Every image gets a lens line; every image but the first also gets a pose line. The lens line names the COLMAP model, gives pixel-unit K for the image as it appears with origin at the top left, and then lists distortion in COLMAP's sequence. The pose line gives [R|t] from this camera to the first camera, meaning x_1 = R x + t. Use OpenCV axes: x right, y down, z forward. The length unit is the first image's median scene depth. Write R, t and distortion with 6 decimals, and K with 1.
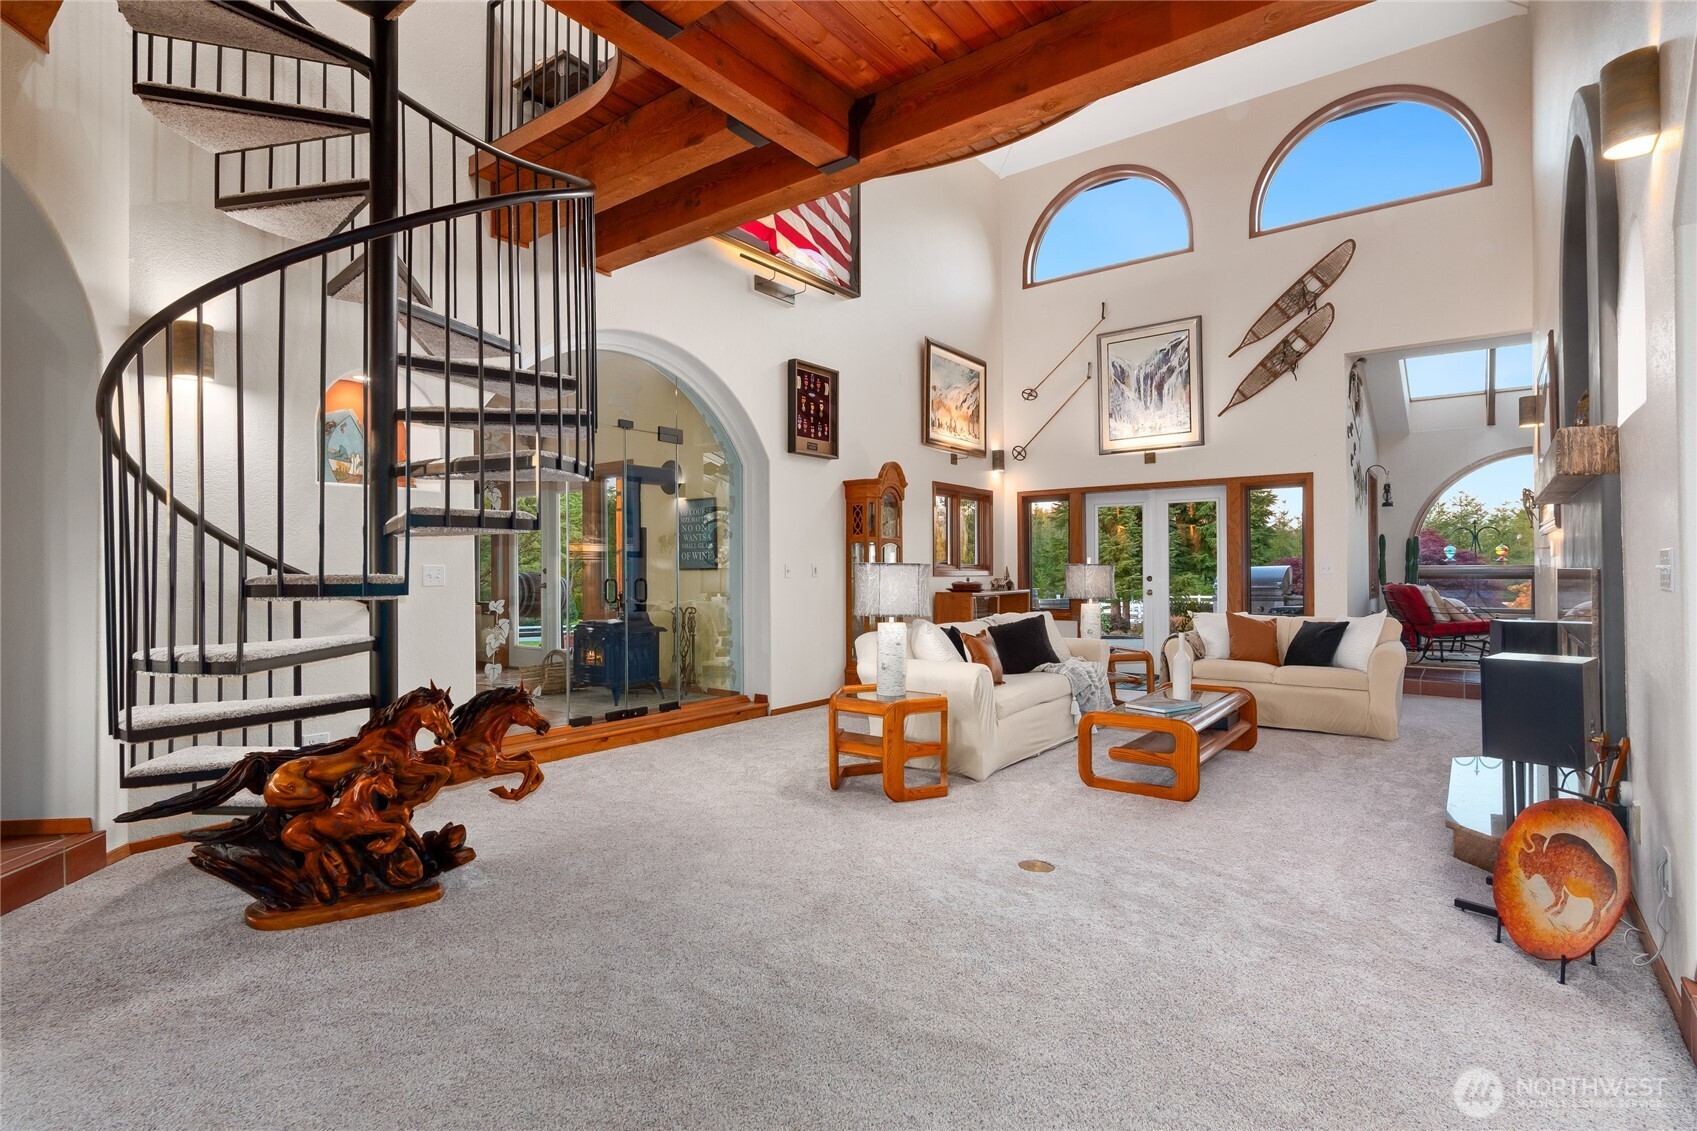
lens RADIAL K [[832.0, 0, 848.2], [0, 832.0, 568.1], [0, 0, 1]] dist [-0.004688, -0.000251]
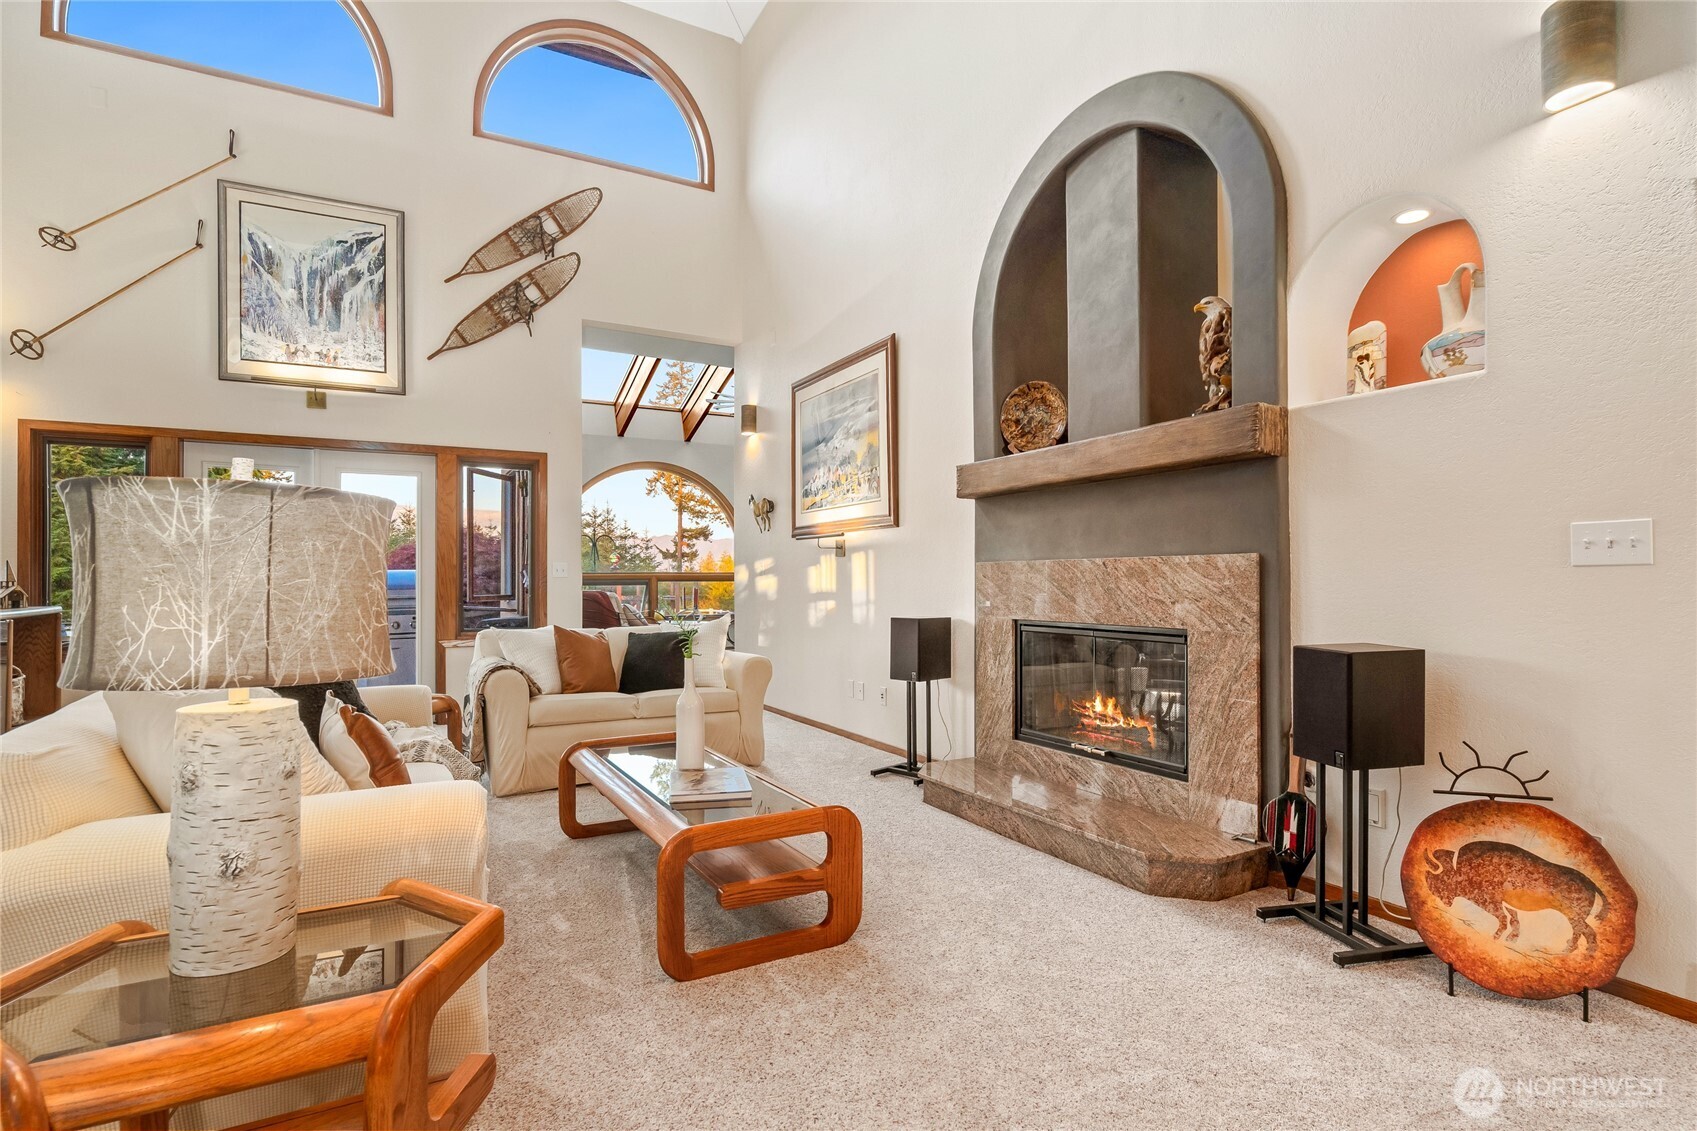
lens RADIAL K [[832.0, 0, 848.6], [0, 832.0, 575.3], [0, 0, 1]] dist [-0.004688, -0.000251]
pose [[0.407098, 0.008646, 0.913344, -0.065318], [0.000849, 0.999951, -0.009844, 0.012995], [-0.913384, 0.004783, 0.407070, 0.370645]]
